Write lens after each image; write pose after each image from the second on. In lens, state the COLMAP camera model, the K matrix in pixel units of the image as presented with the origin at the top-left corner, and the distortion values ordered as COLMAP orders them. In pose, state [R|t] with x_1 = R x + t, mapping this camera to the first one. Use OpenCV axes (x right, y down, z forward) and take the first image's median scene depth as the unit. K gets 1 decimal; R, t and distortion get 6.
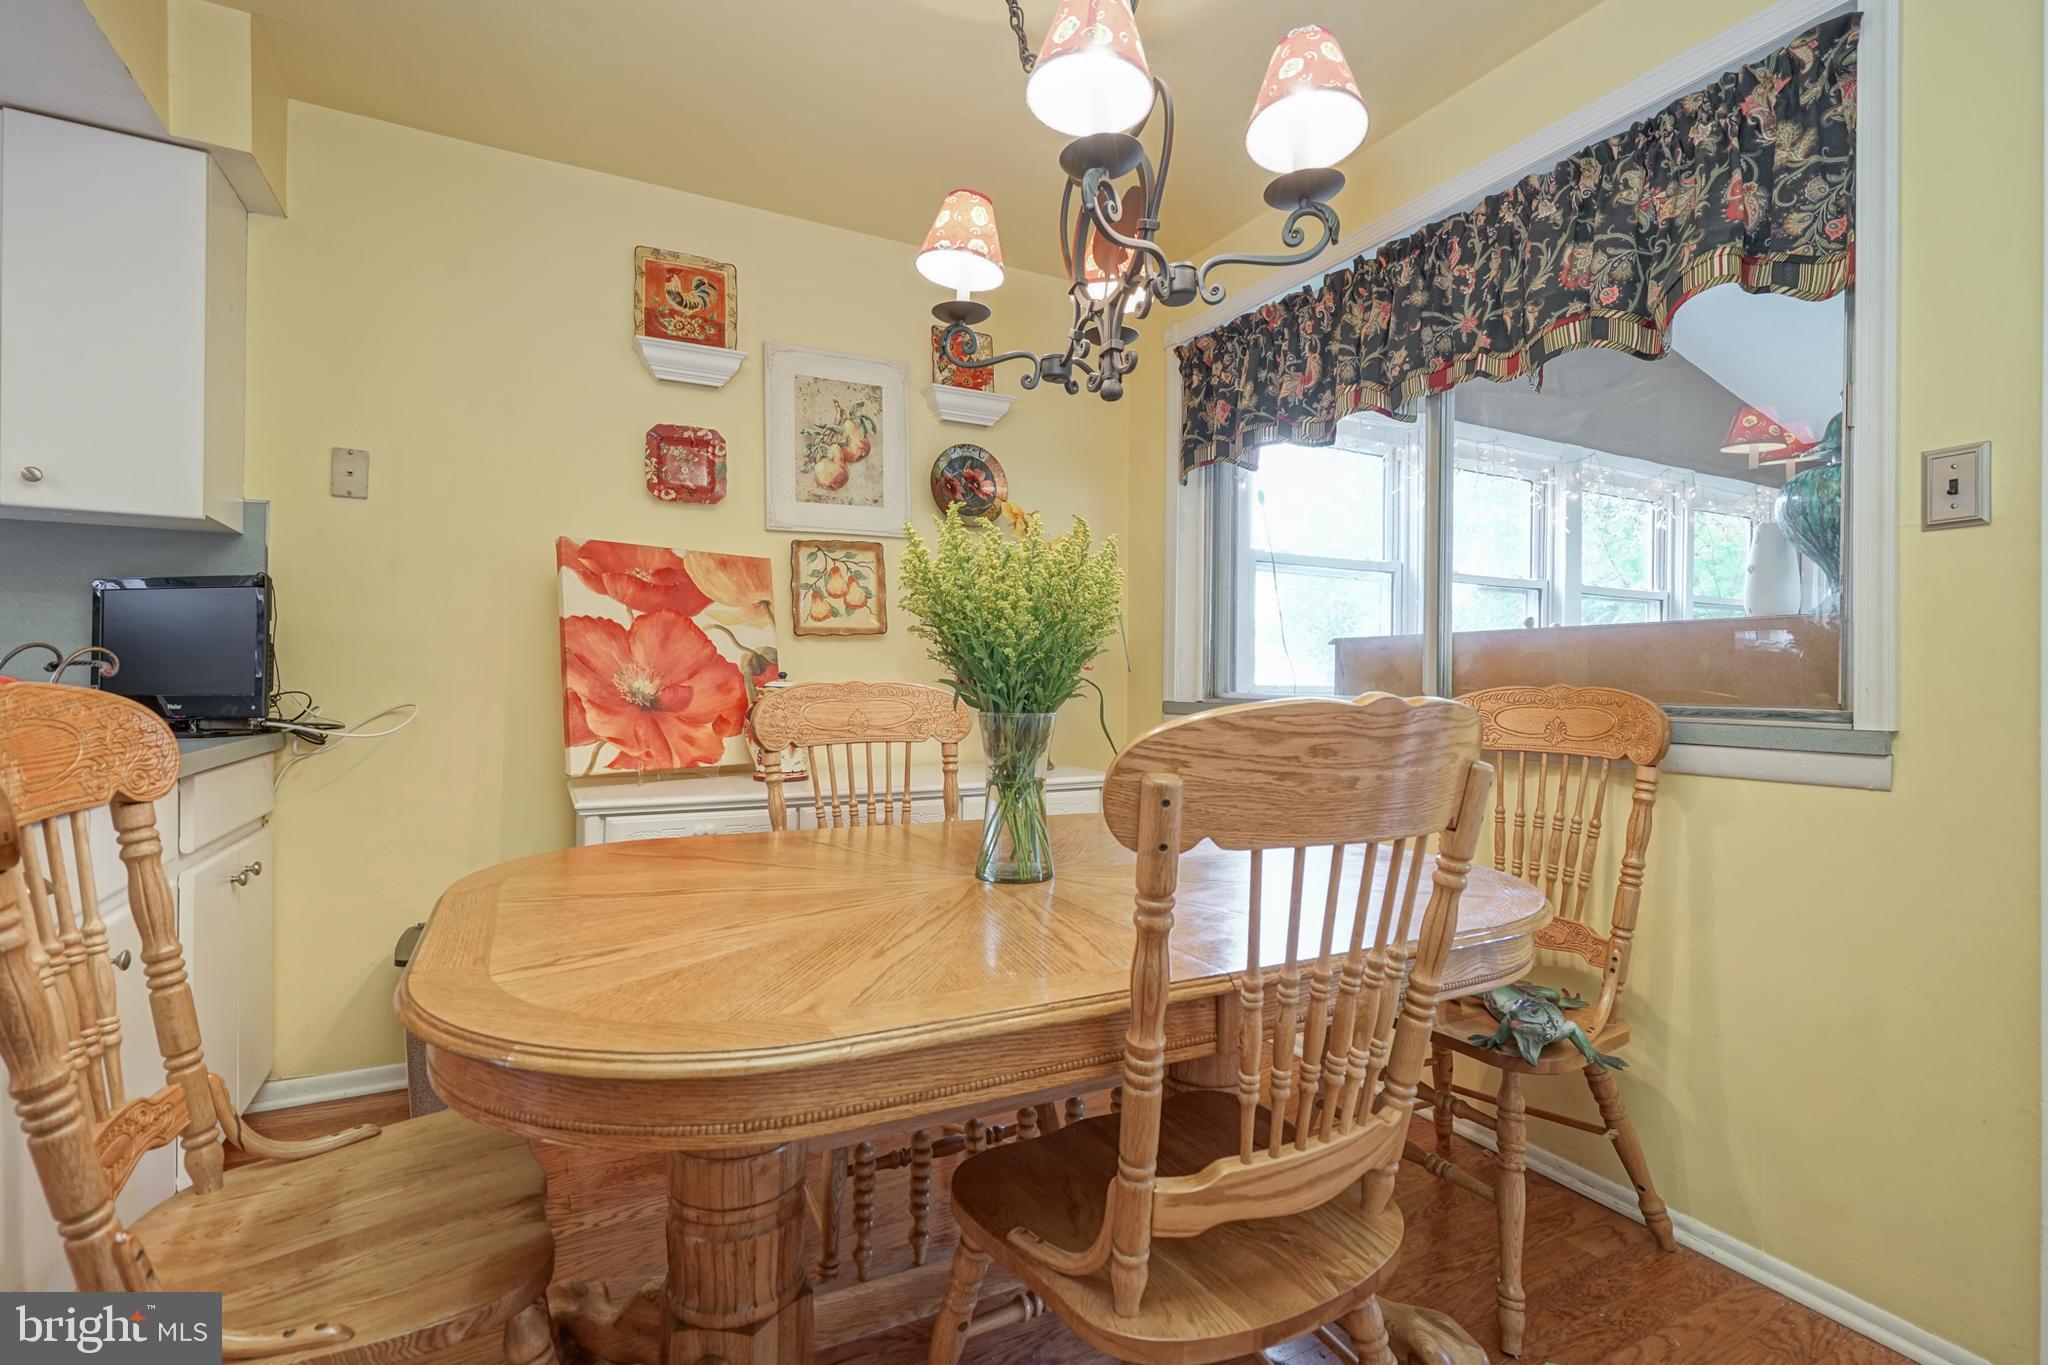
lens RADIAL K [[953.9, 0, 1022.4], [0, 953.9, 679.9], [0, 0, 1]] dist [-0.006447, 0.004117]
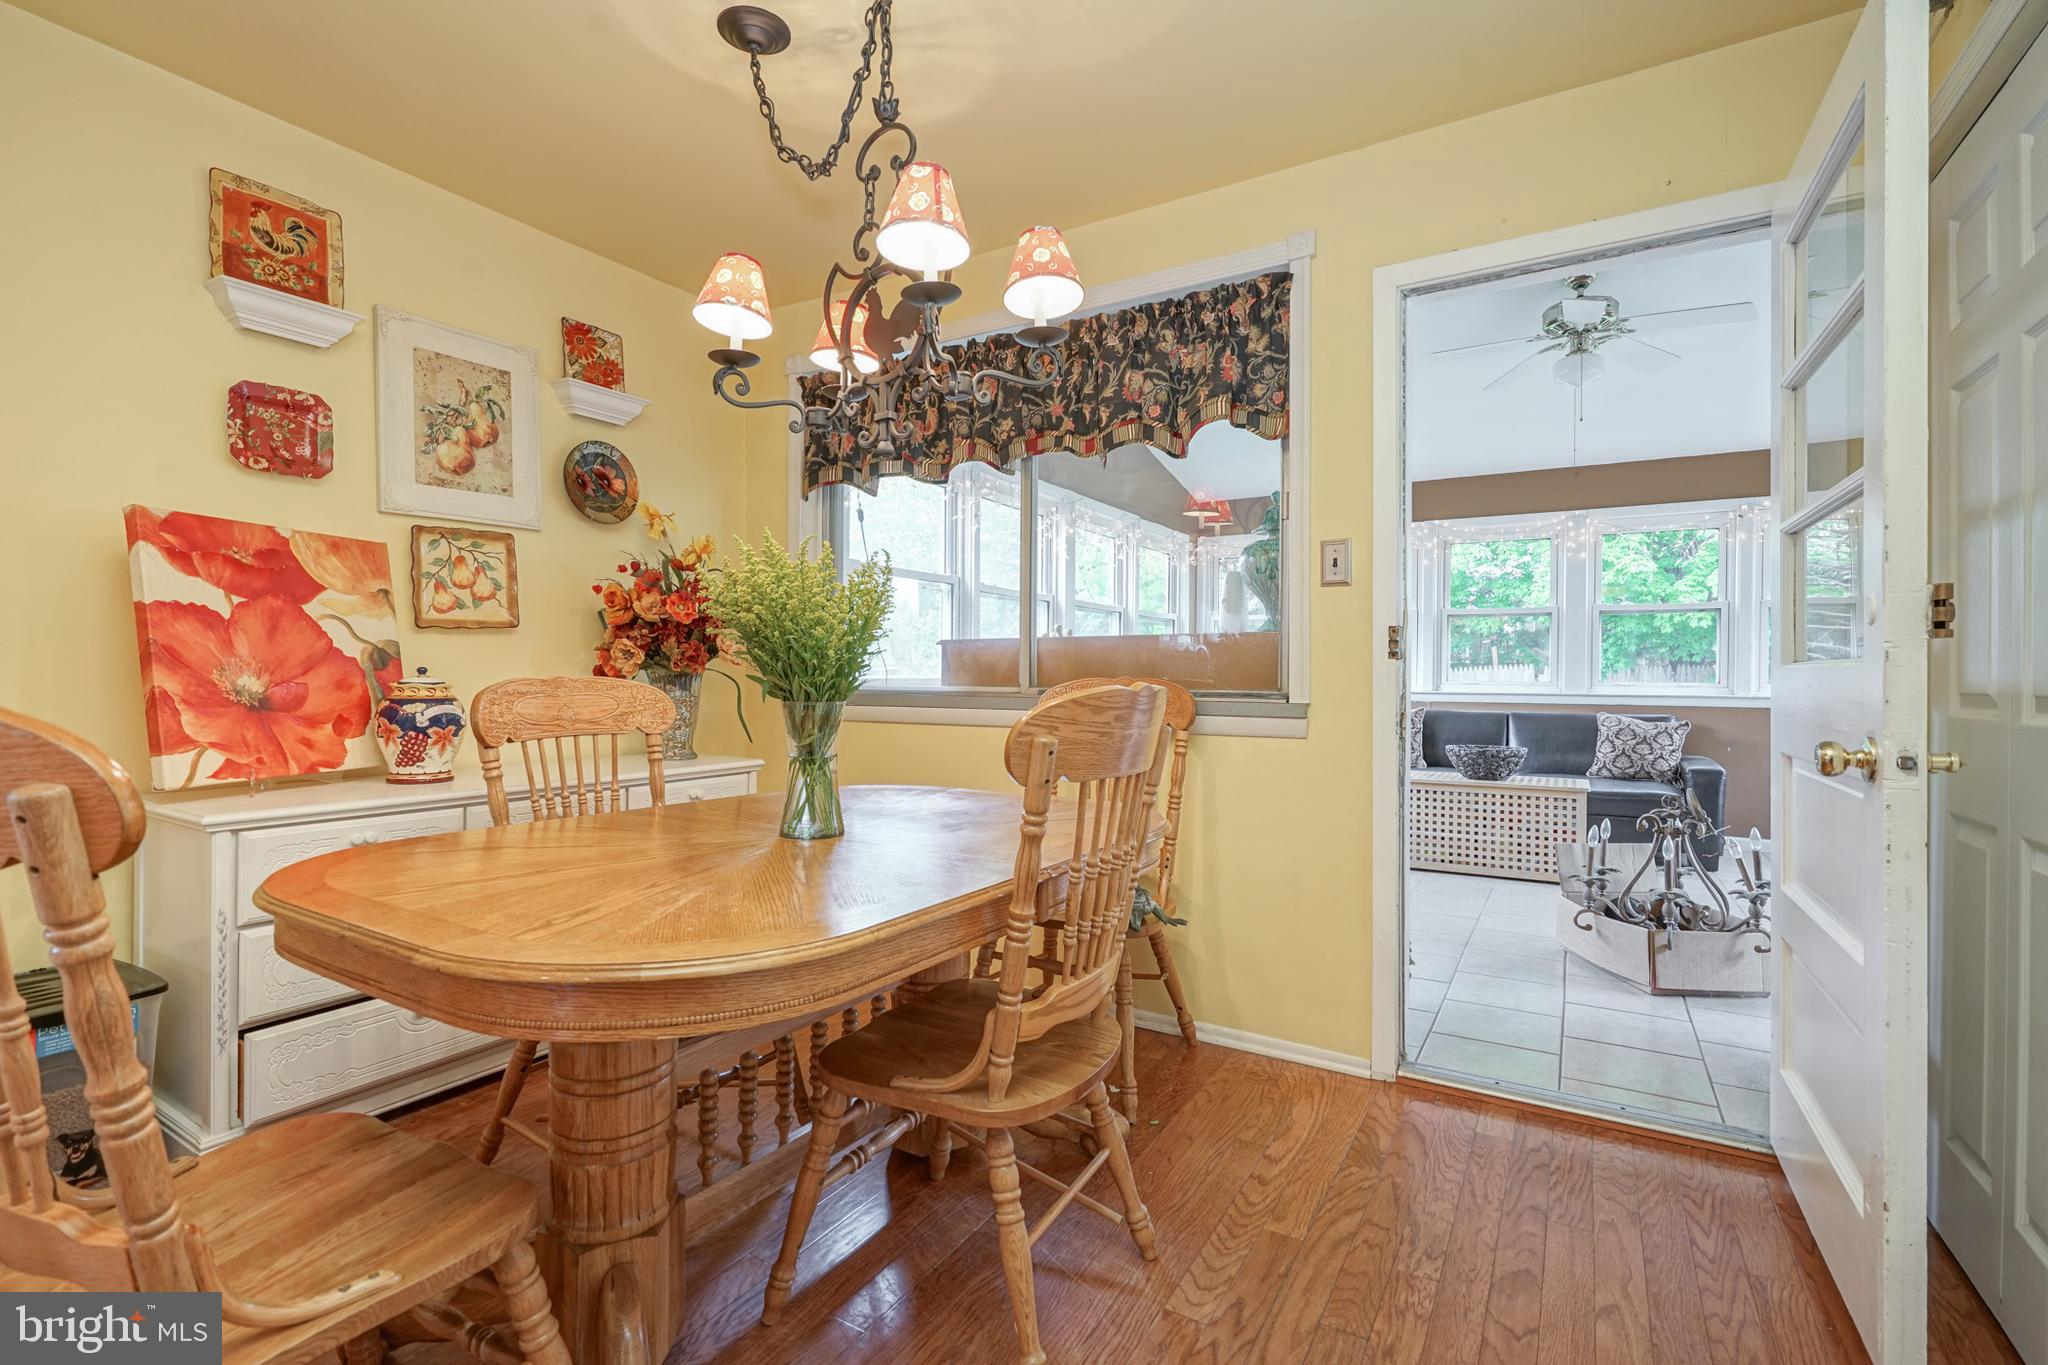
lens RADIAL K [[936.0, 0, 1029.0], [0, 936.0, 679.6], [0, 0, 1]] dist [-0.003273, 0.001118]
pose [[0.855176, -0.006555, 0.518296, -0.232442], [0.002687, 0.999963, 0.008214, -0.002011], [-0.518331, -0.005631, 0.855162, -0.105401]]
